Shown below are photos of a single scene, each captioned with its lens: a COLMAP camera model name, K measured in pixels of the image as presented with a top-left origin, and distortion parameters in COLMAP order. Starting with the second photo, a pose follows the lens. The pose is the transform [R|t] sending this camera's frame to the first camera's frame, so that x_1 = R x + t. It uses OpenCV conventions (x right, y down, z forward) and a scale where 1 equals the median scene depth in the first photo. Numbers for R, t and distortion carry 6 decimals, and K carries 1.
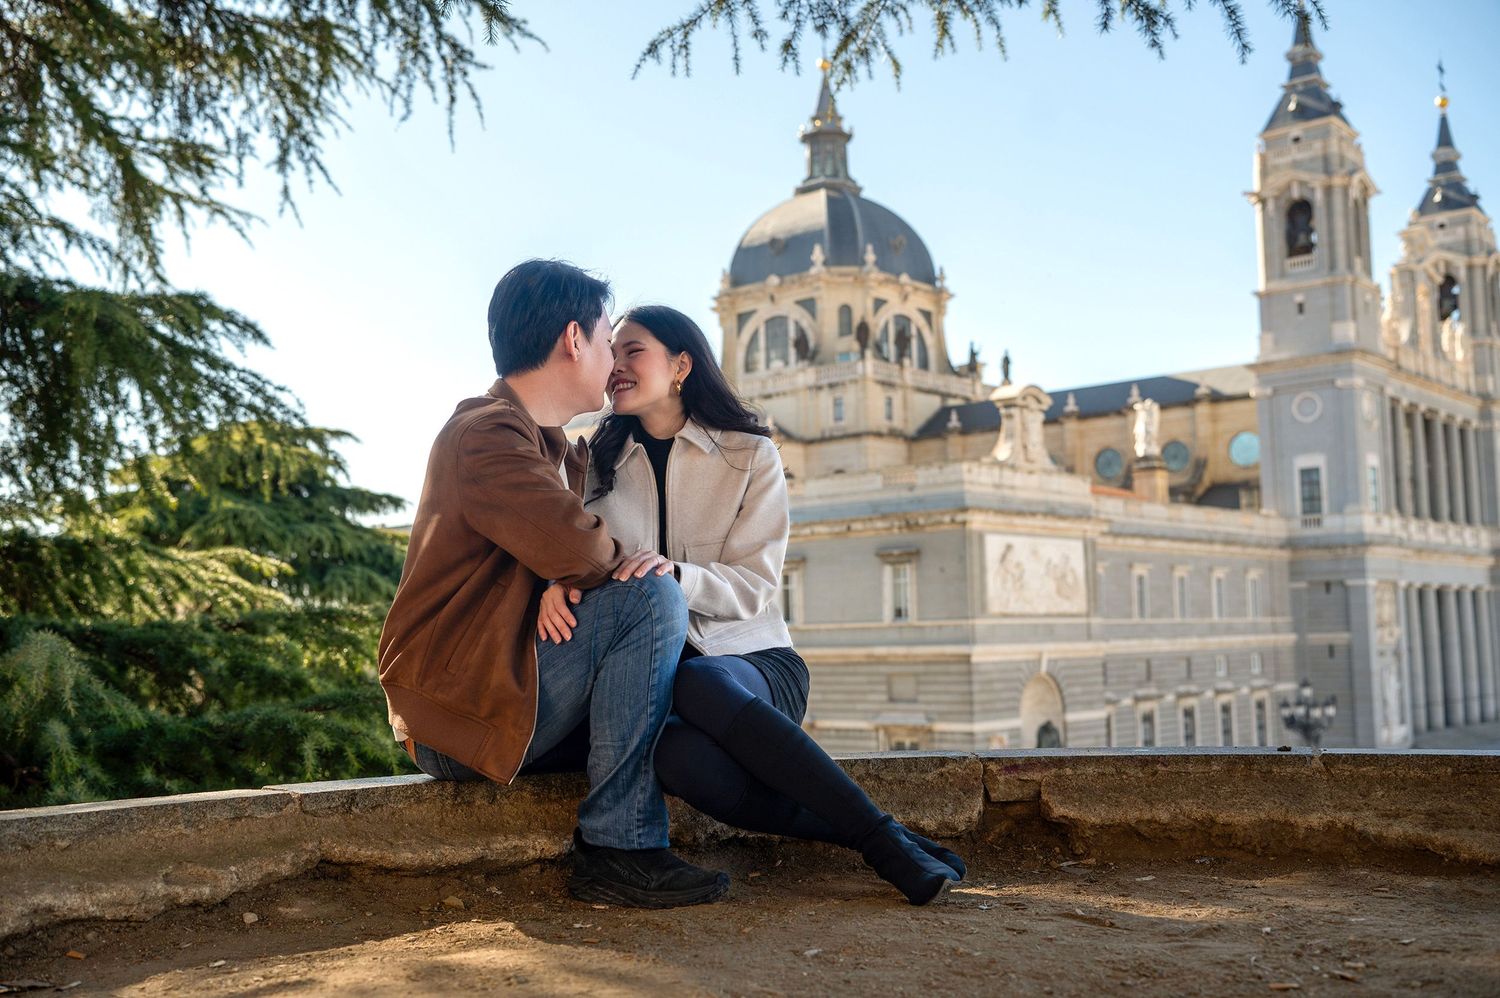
lens RADIAL K [[1496.0, 0, 748.4], [0, 1496.0, 514.1], [0, 0, 1]] dist [0.041365, 0.000000]
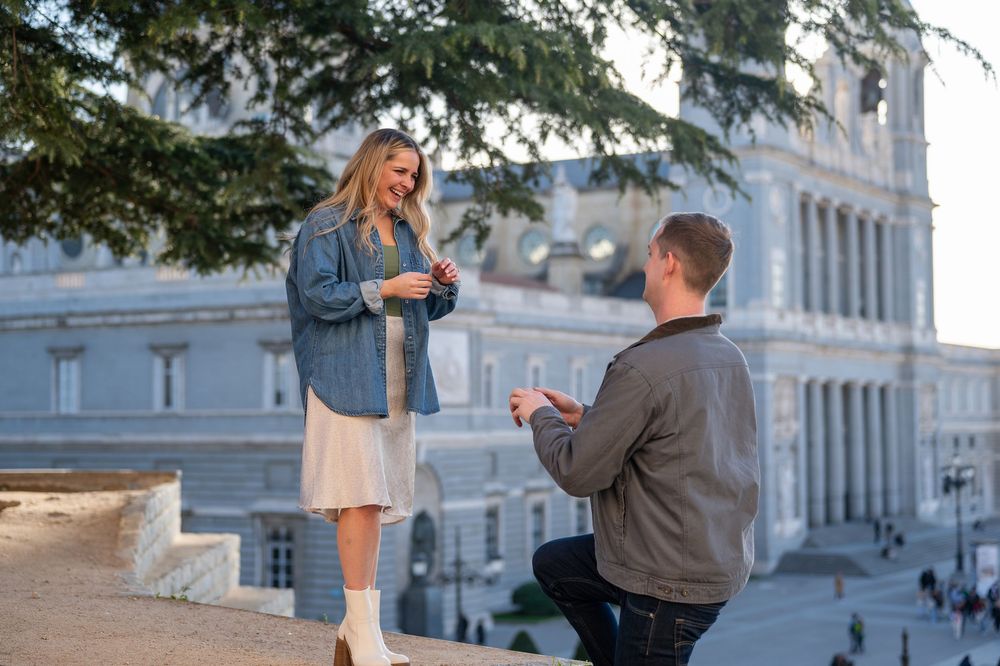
lens RADIAL K [[1774.2, 0, 503.8], [0, 1774.2, 324.0], [0, 0, 1]] dist [0.015265, 0.000000]
pose [[0.982217, 0.027133, 0.185779, 0.016644], [-0.031897, 0.999233, 0.022703, -0.011097], [-0.185020, -0.028225, 0.982329, -0.124648]]
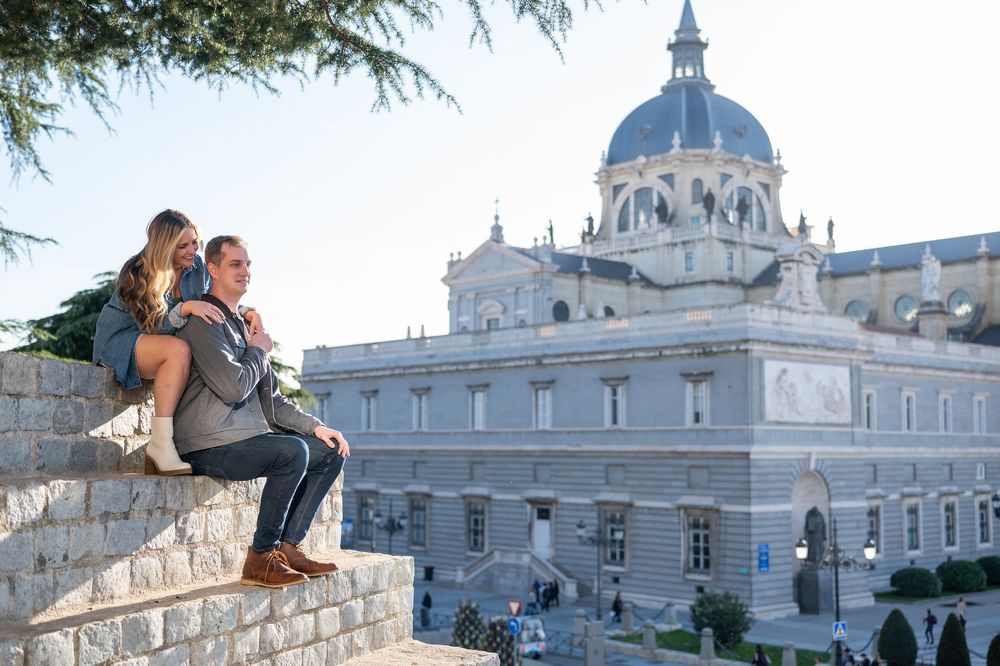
lens RADIAL K [[1218.6, 0, 499.9], [0, 1218.6, 326.7], [0, 0, 1]] dist [0.005500, 0.000000]
pose [[0.992256, 0.015936, -0.123183, 0.037993], [-0.017811, 0.999741, -0.014136, 0.002244], [0.122926, 0.016221, 0.992283, -0.045684]]
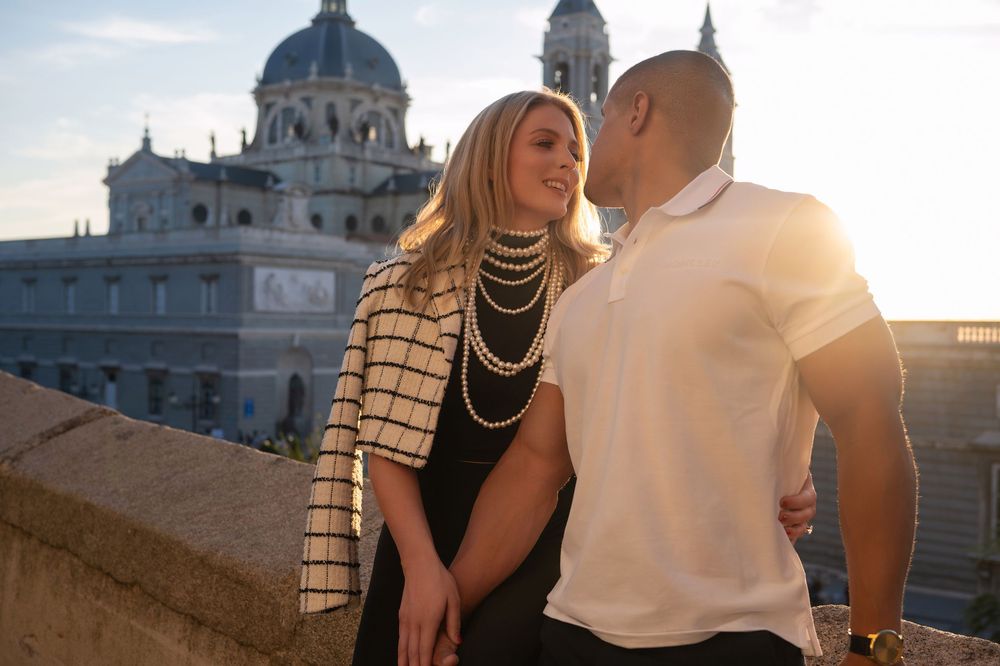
lens RADIAL K [[1157.3, 0, 499.3], [0, 1157.3, 333.5], [0, 0, 1]] dist [0.030310, 0.000000]
pose [[0.997267, 0.038999, 0.062751, 0.228521], [-0.044447, 0.995137, 0.087900, -0.026550], [-0.059018, -0.090448, 0.994151, -0.249846]]
